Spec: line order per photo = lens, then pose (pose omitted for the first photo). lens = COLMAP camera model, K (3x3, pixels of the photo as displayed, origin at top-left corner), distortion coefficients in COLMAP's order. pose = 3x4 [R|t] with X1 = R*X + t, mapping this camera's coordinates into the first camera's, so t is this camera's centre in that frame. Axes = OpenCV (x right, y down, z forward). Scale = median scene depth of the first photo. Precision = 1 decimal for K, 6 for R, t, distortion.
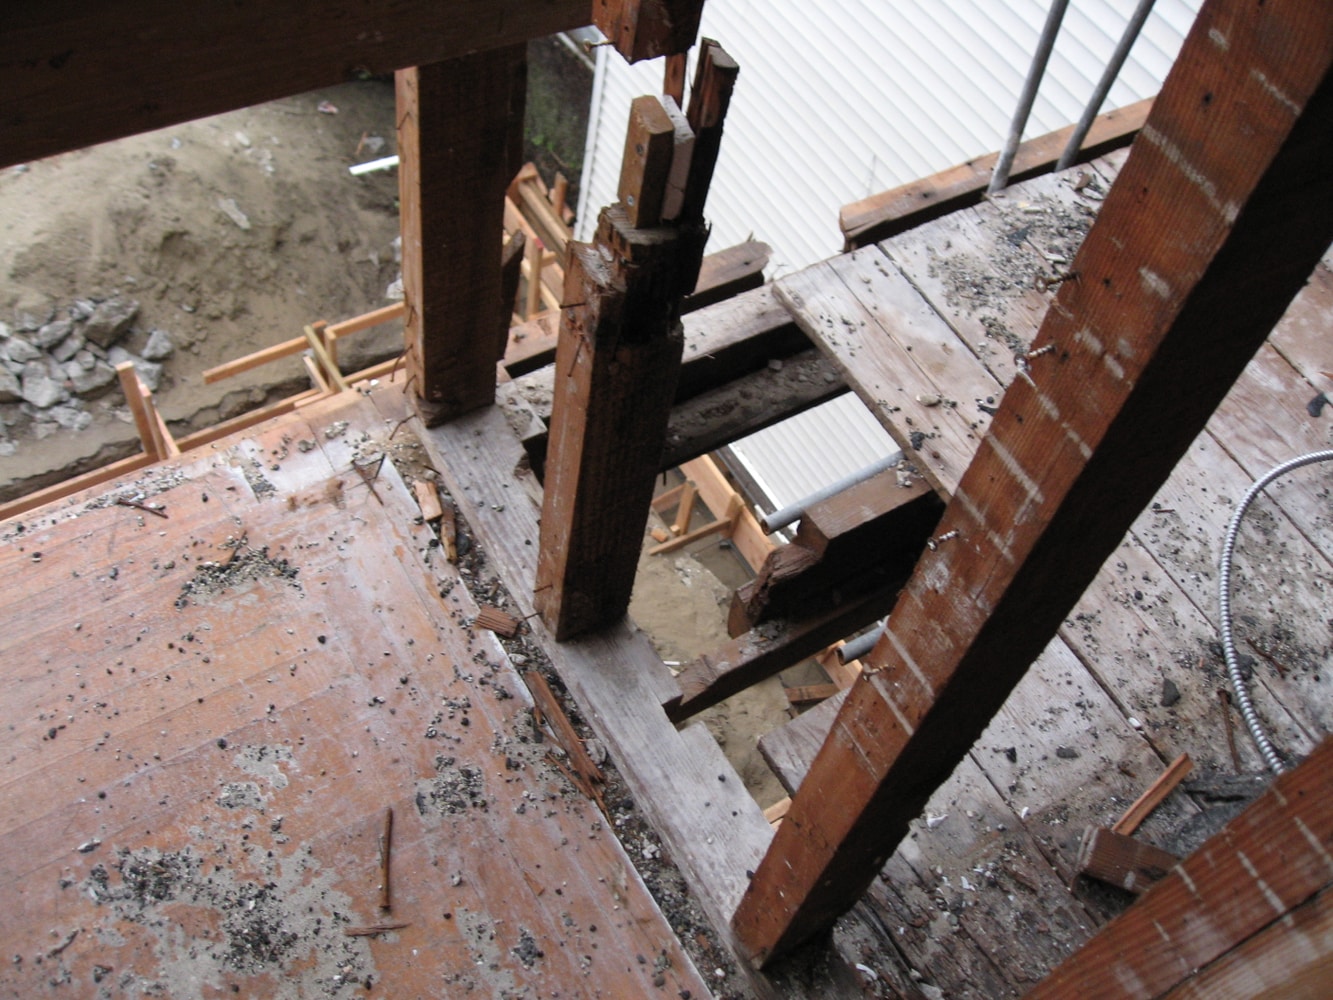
lens RADIAL K [[1371.5, 0, 664.4], [0, 1371.5, 502.6], [0, 0, 1]] dist [-0.121637, 0.000000]
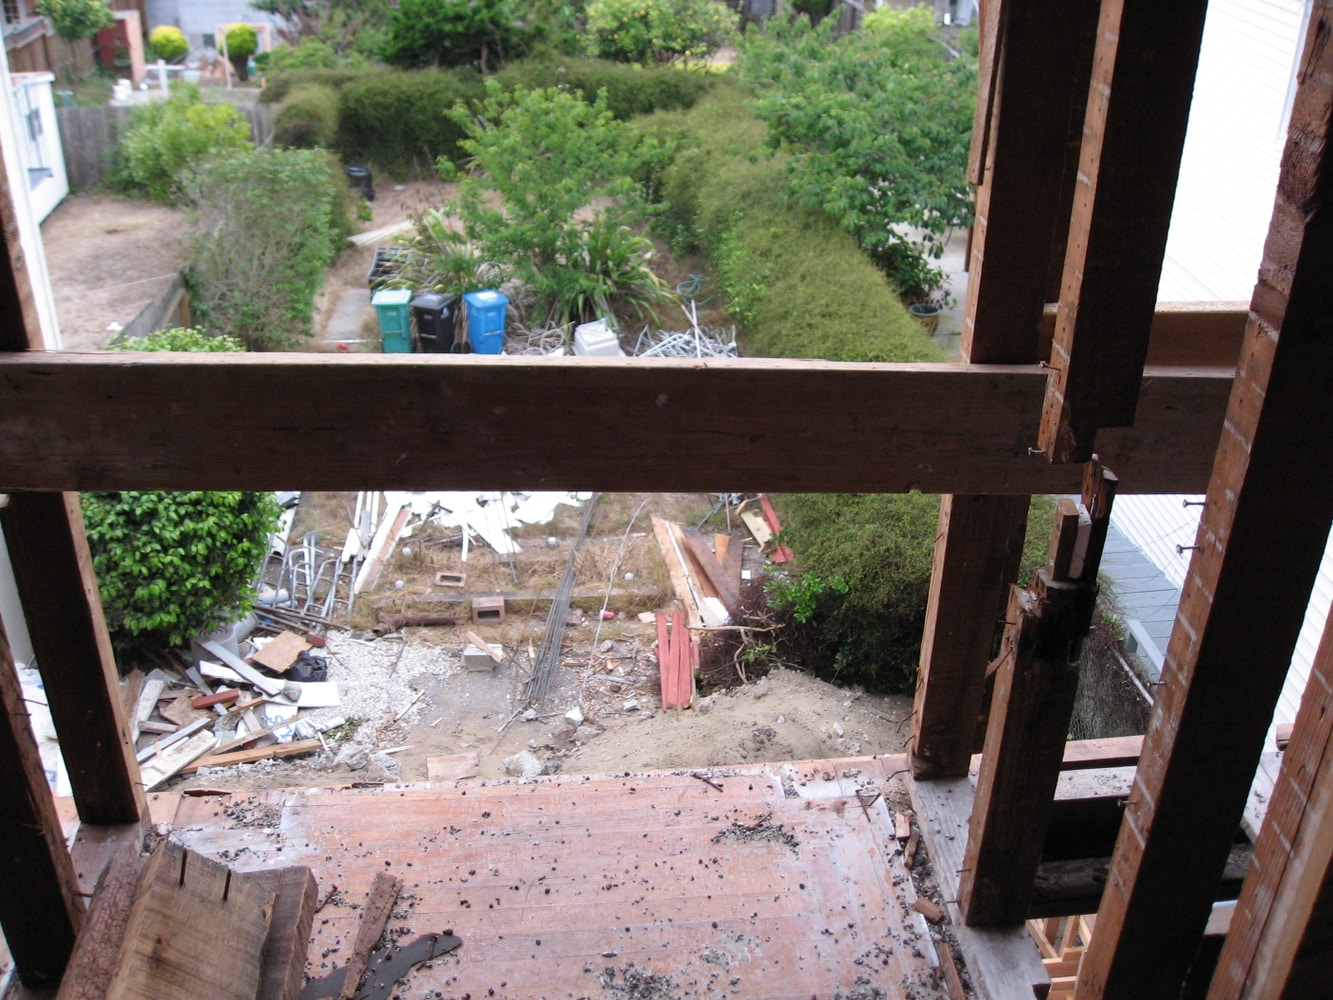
lens RADIAL K [[1371.5, 0, 668.1], [0, 1371.5, 496.4], [0, 0, 1]] dist [-0.121637, 0.000000]
pose [[0.893134, 0.117060, -0.434291, 0.171585], [-0.306744, 0.864695, -0.397757, 0.328879], [0.328968, 0.488467, 0.808196, -0.343722]]
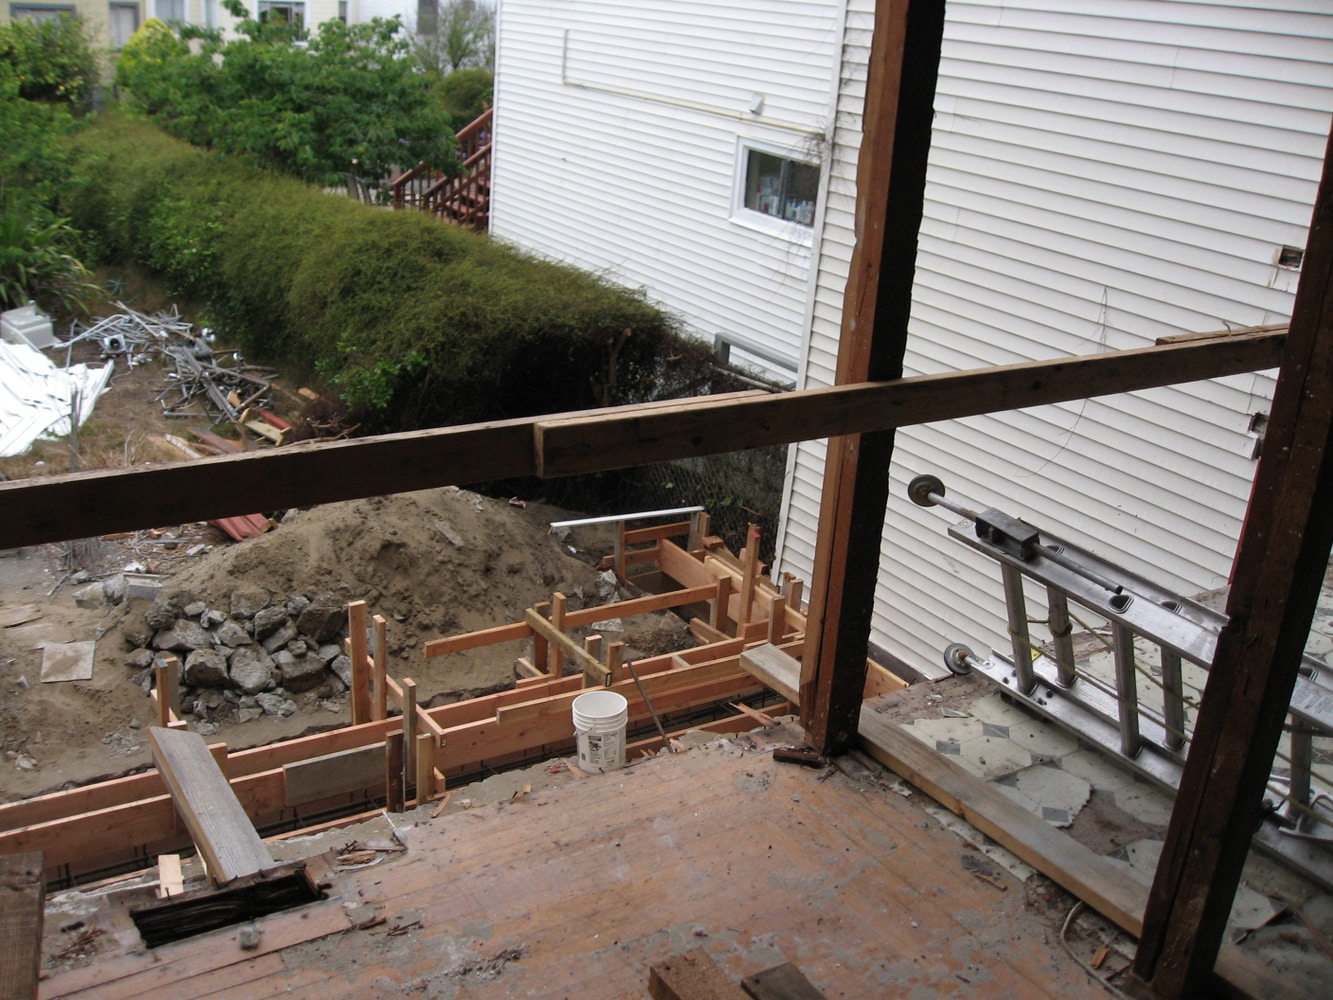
lens RADIAL K [[1371.5, 0, 658.0], [0, 1371.5, 500.4], [0, 0, 1]] dist [-0.121637, 0.000000]
pose [[0.998264, -0.056902, -0.015213, -0.792377], [0.039823, 0.842328, -0.537492, 1.816507], [0.043398, 0.535953, 0.843132, 0.648925]]
